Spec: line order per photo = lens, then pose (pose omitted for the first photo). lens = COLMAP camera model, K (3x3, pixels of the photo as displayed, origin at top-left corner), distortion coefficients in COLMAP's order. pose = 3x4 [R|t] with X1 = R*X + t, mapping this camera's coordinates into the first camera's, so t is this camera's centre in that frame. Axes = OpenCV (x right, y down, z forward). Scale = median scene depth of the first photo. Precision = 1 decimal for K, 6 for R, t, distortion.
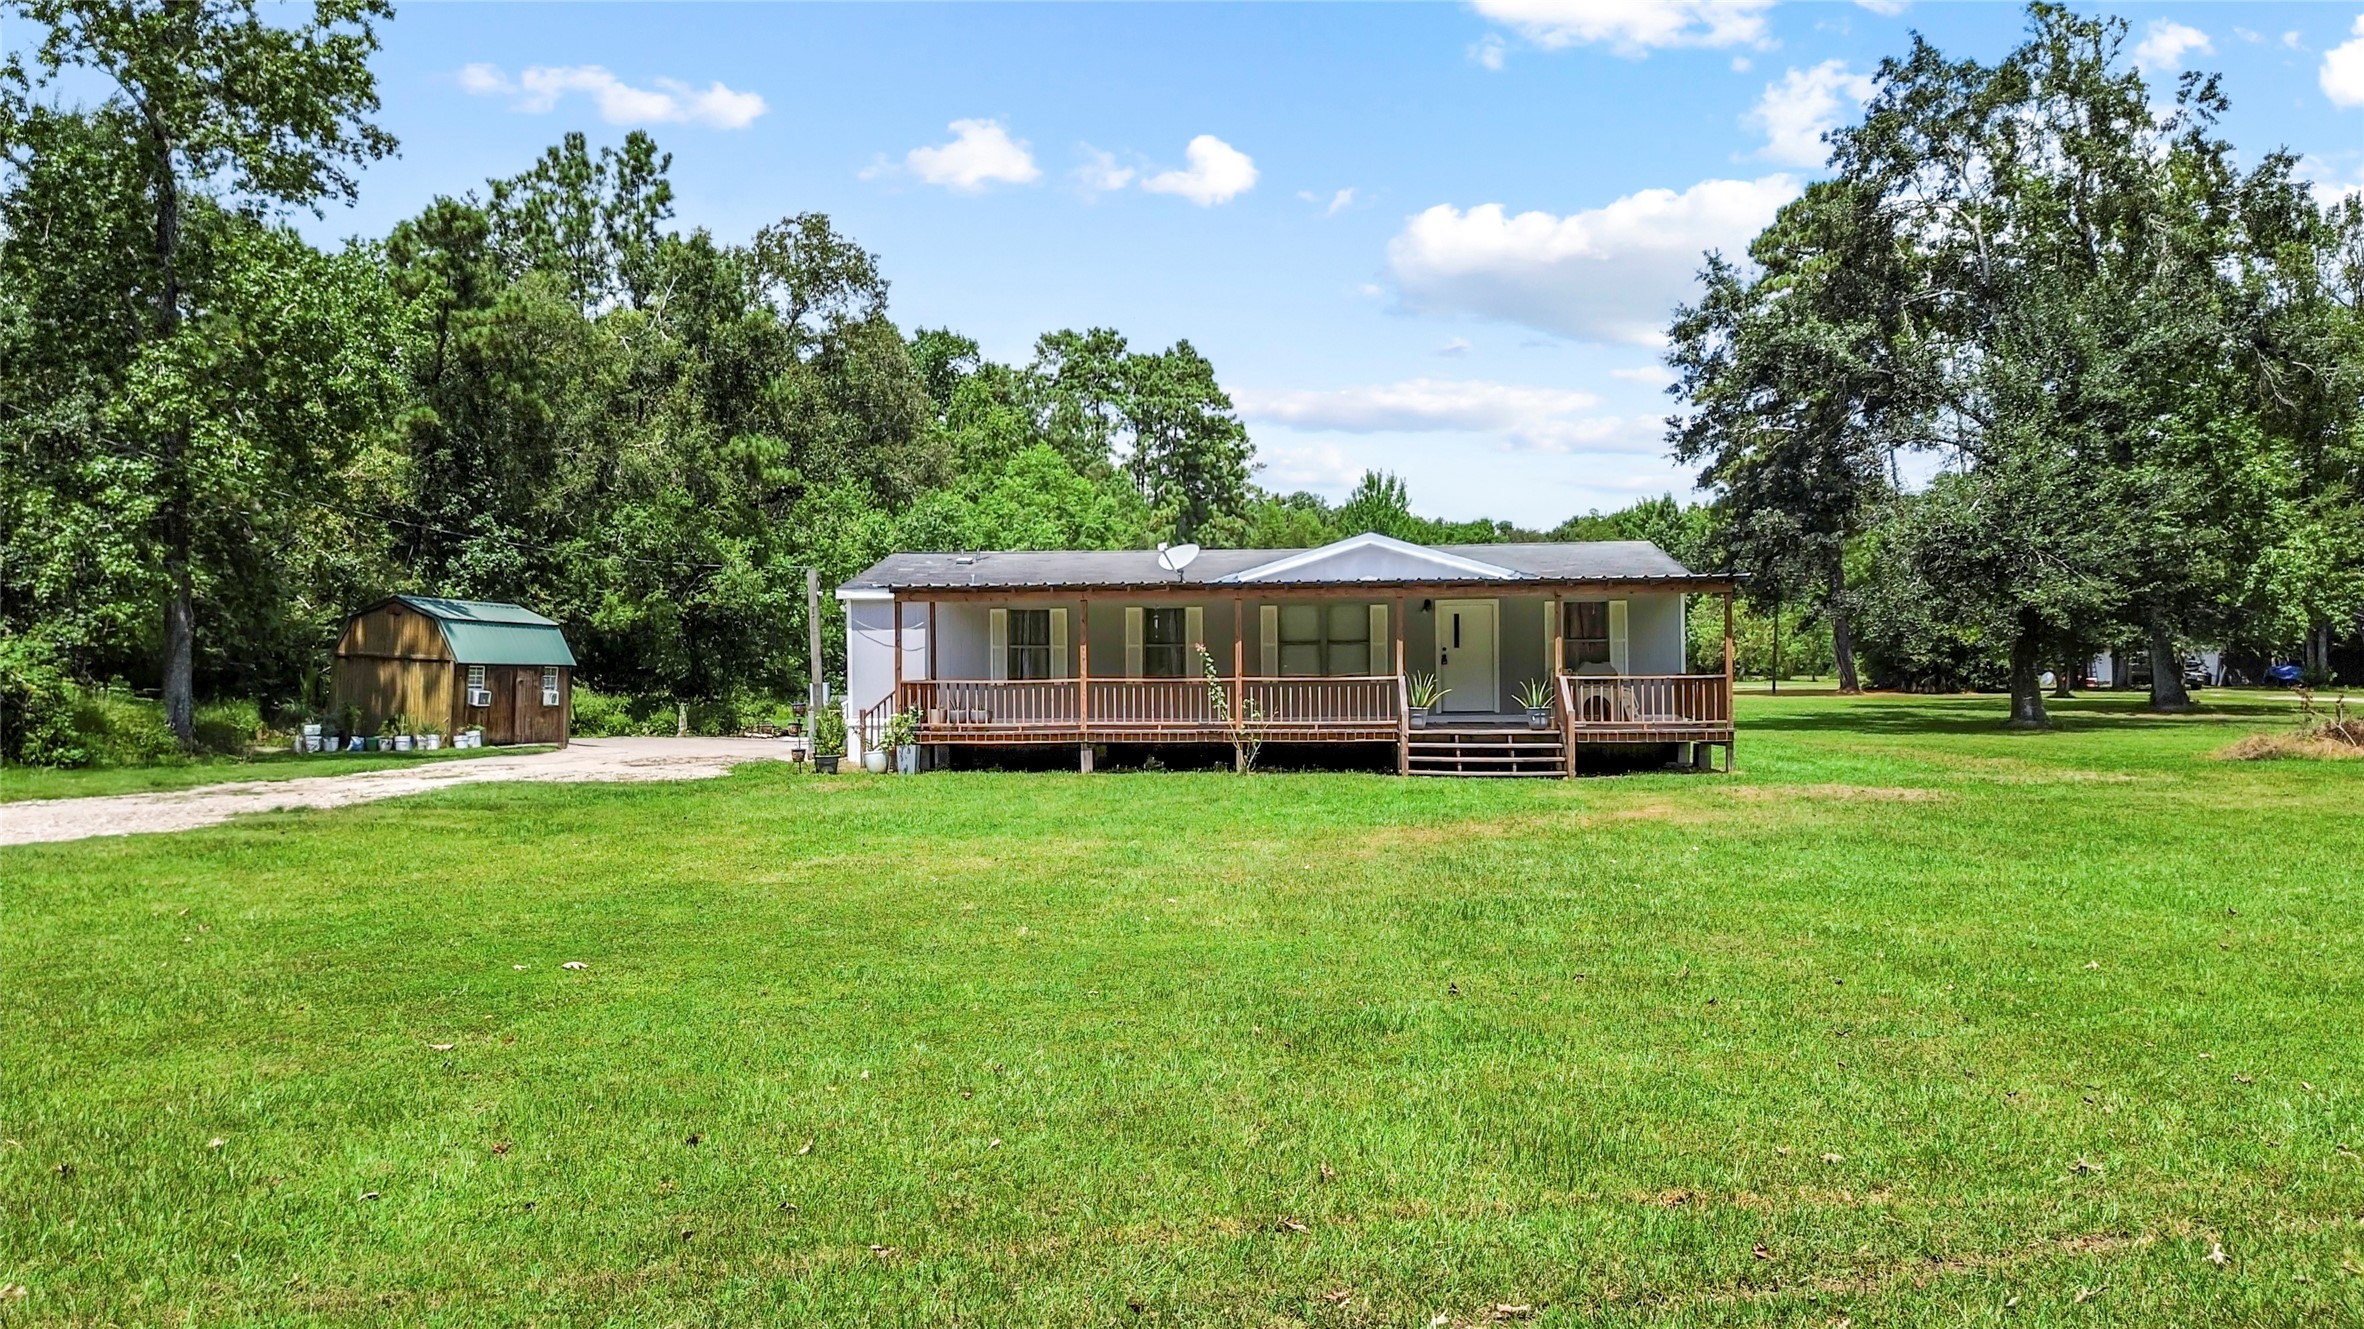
lens RADIAL K [[1625.8, 0, 1206.3], [0, 1625.8, 662.2], [0, 0, 1]] dist [0.059558, -0.000648]
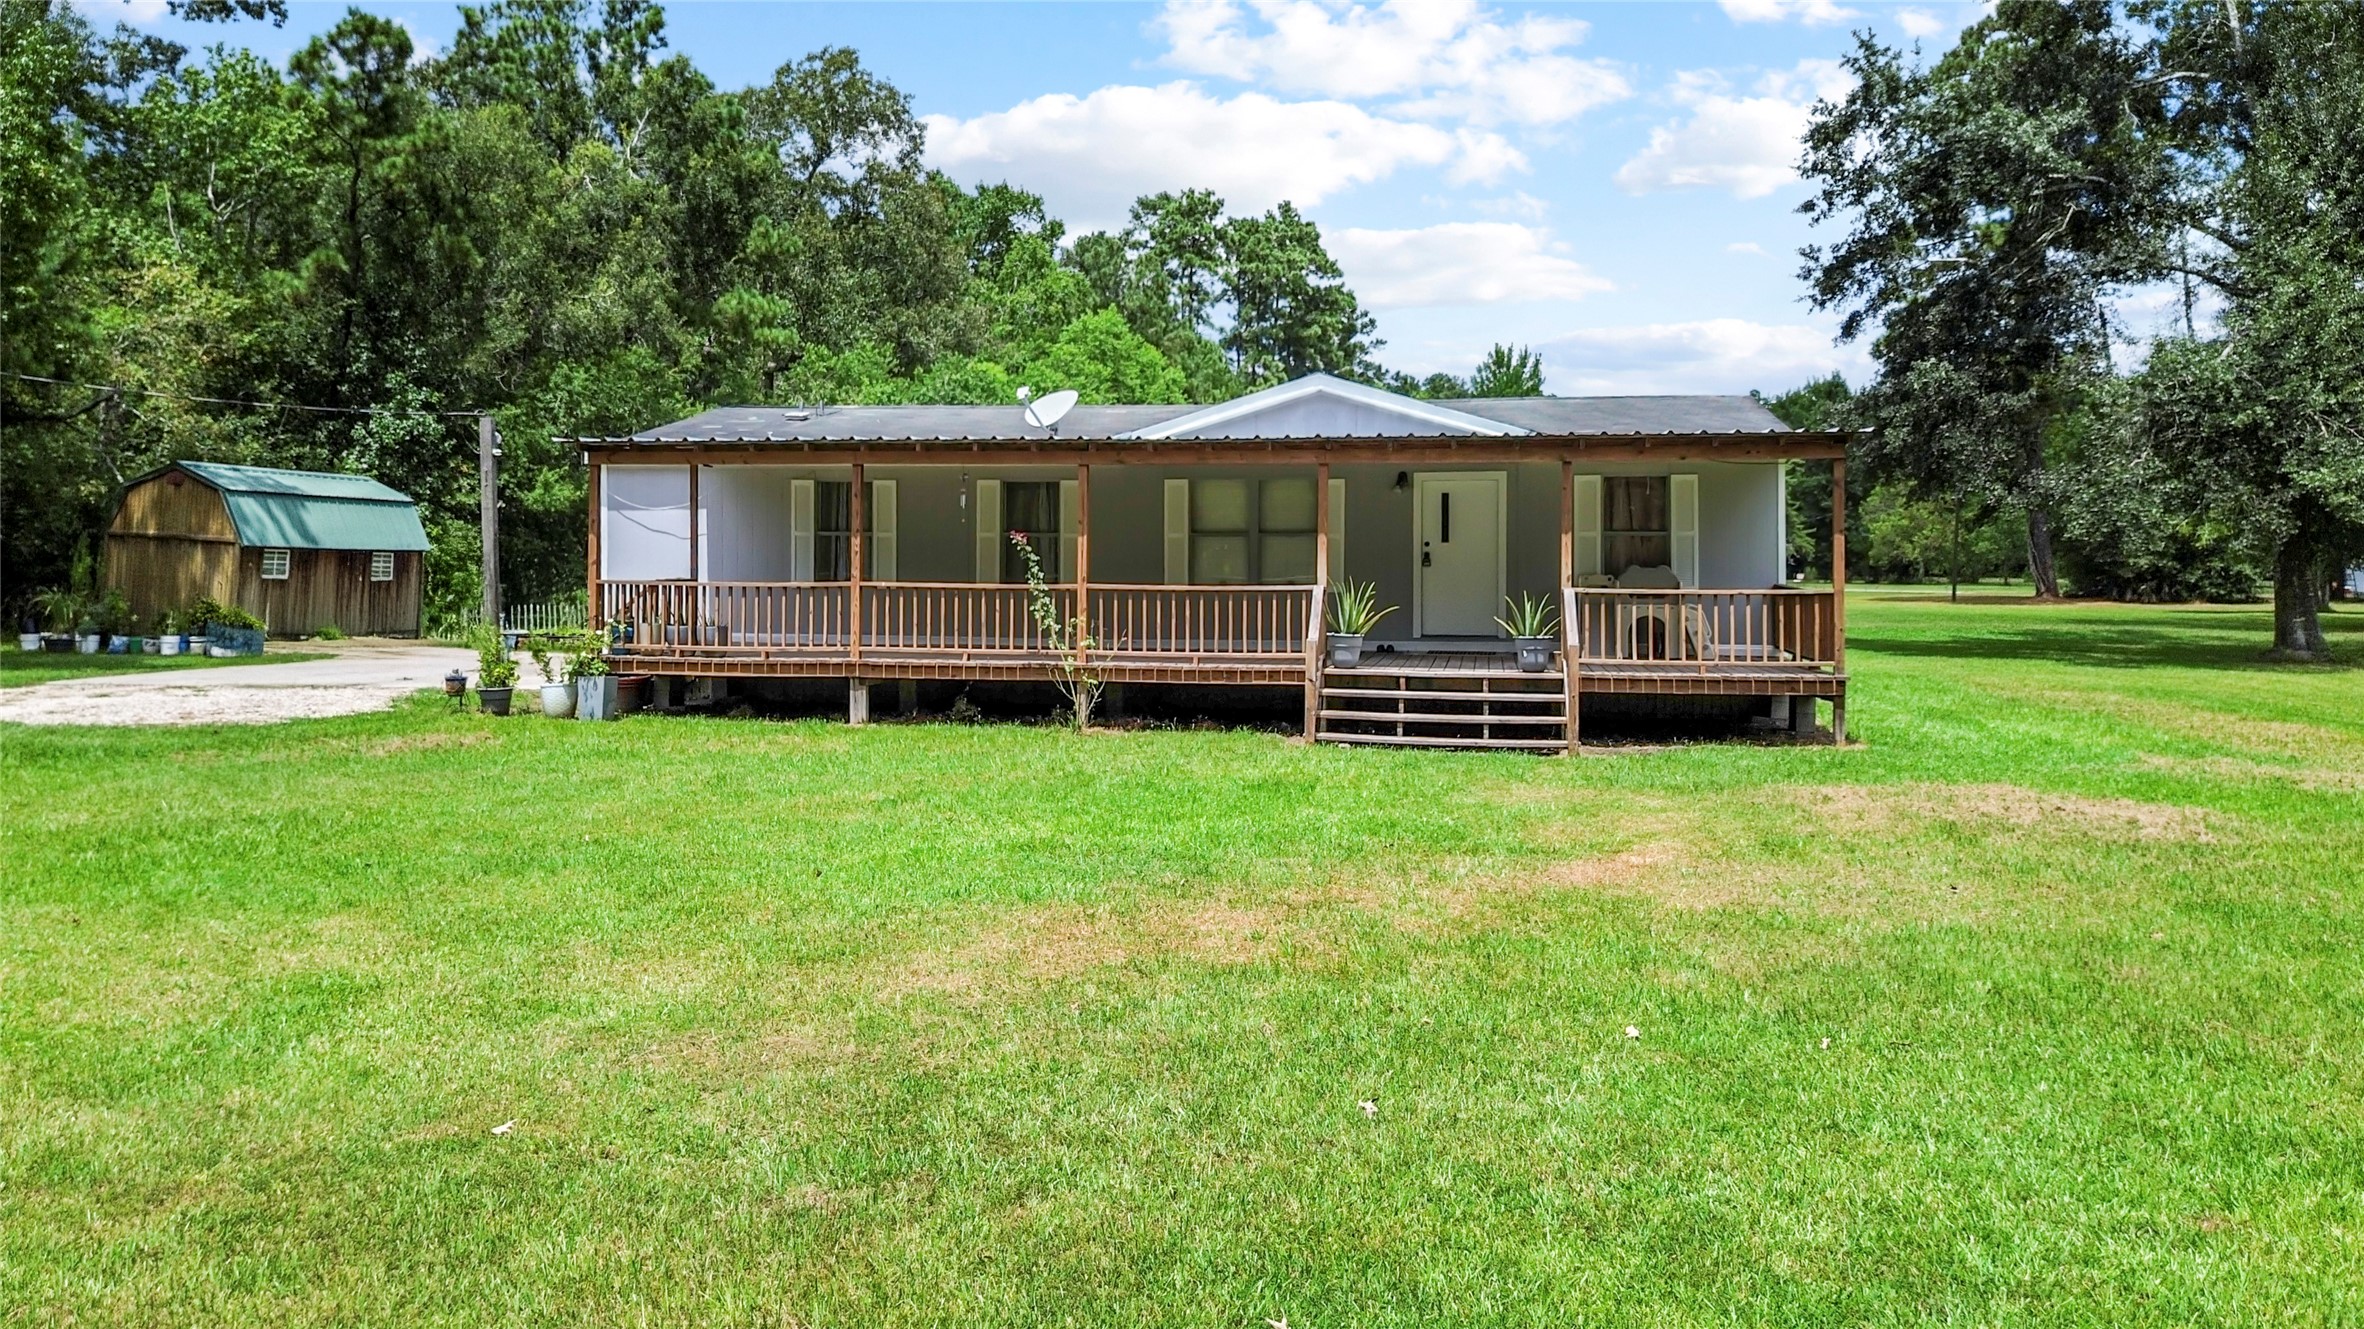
lens RADIAL K [[1682.3, 0, 1189.2], [0, 1682.3, 548.1], [0, 0, 1]] dist [0.067787, -0.040501]
pose [[0.995710, 0.011701, -0.091791, 0.067055], [-0.011921, 0.999927, -0.001852, -0.002252], [0.091763, 0.002939, 0.995777, 0.168395]]
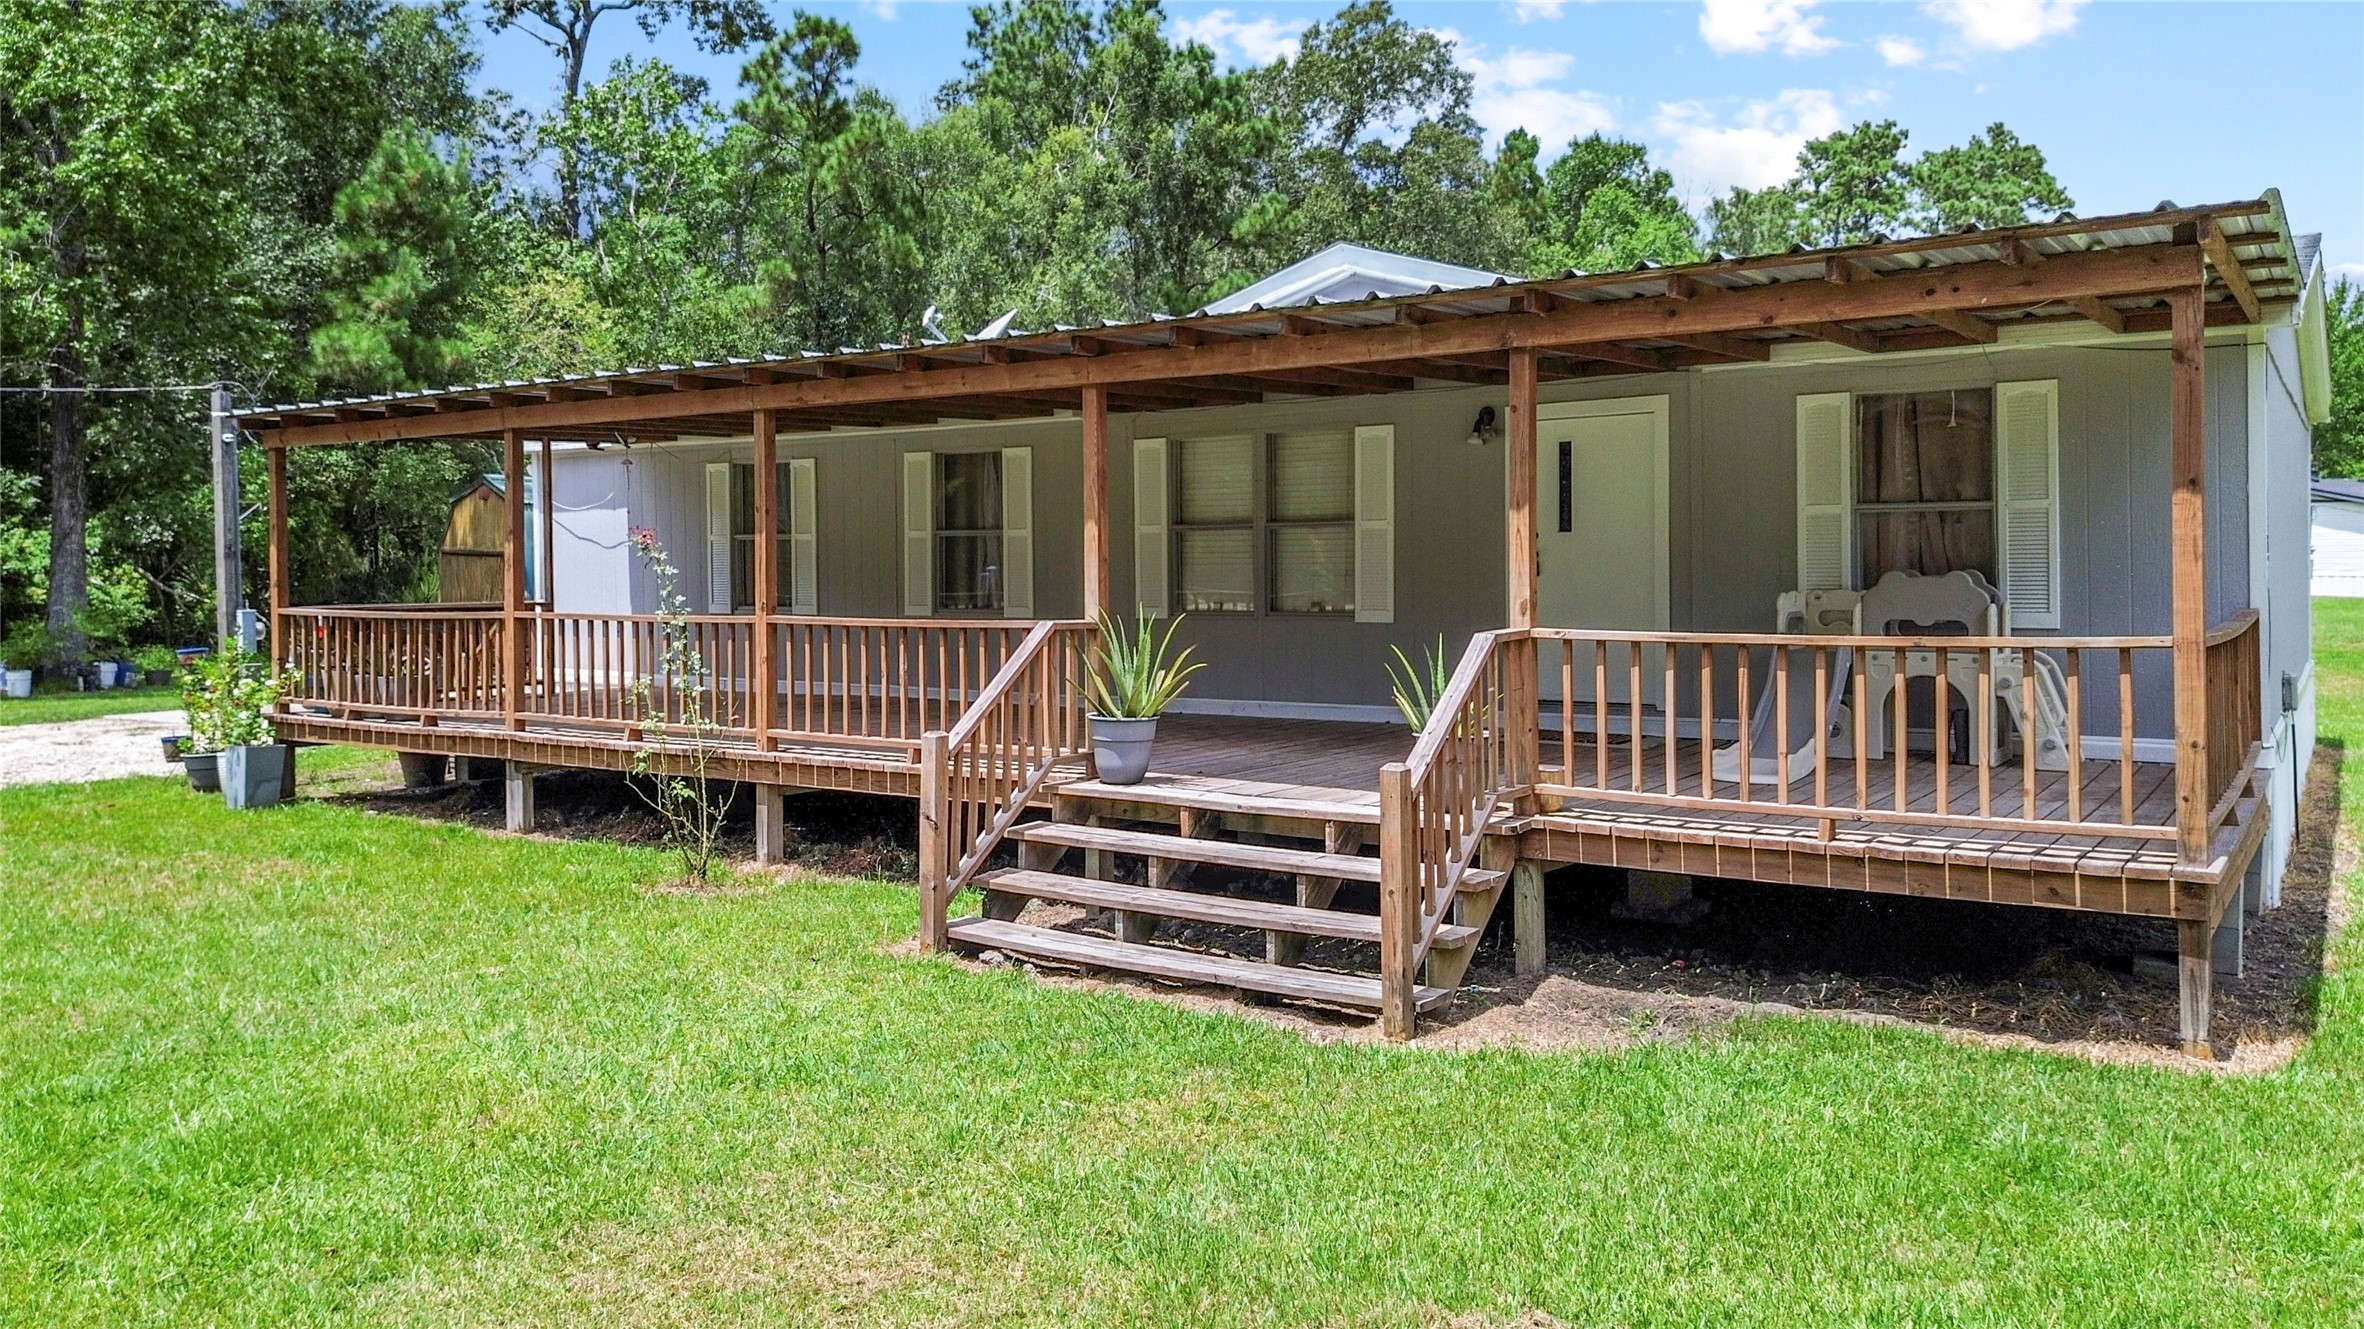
lens RADIAL K [[1692.5, 0, 1172.2], [0, 1692.5, 594.9], [0, 0, 1]] dist [0.065770, -0.039841]
pose [[0.869530, 0.009027, -0.493798, 0.161806], [0.004154, 0.999664, 0.025590, -0.002877], [0.493863, -0.024302, 0.869200, 0.368300]]
